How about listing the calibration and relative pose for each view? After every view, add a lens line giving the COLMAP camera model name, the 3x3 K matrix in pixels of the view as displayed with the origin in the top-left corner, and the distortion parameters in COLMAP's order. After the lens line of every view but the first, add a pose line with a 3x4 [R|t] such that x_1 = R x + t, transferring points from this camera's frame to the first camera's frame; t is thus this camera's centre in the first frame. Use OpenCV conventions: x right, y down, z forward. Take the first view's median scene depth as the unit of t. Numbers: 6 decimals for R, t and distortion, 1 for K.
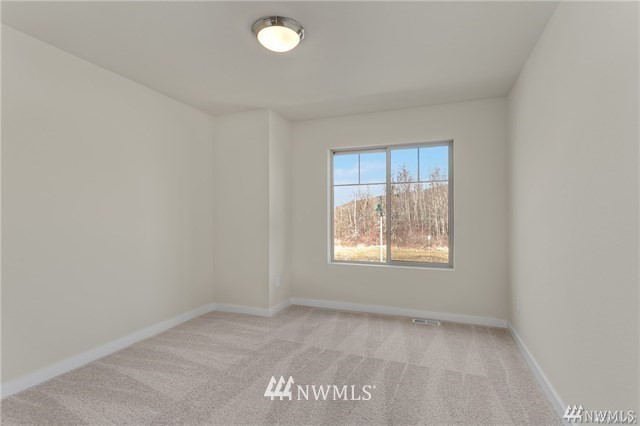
lens RADIAL K [[312.3, 0, 316.6], [0, 312.3, 217.2], [0, 0, 1]] dist [0.000846, 0.000186]
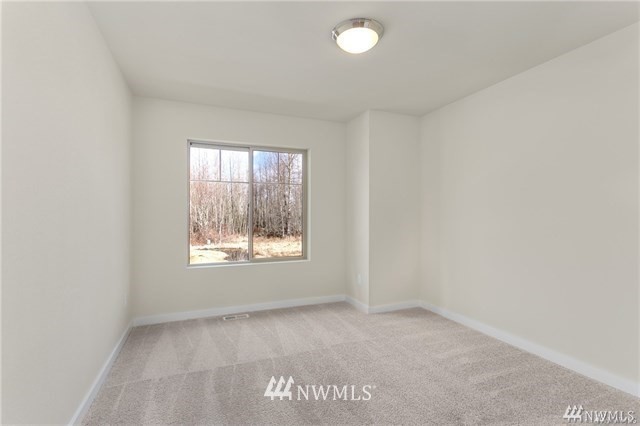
lens RADIAL K [[312.3, 0, 317.2], [0, 312.3, 212.1], [0, 0, 1]] dist [0.000846, 0.000186]
pose [[0.723752, 0.001970, 0.690057, -0.316816], [0.006568, 0.999931, -0.009743, -0.000764], [-0.690029, 0.011583, 0.723689, 0.115865]]
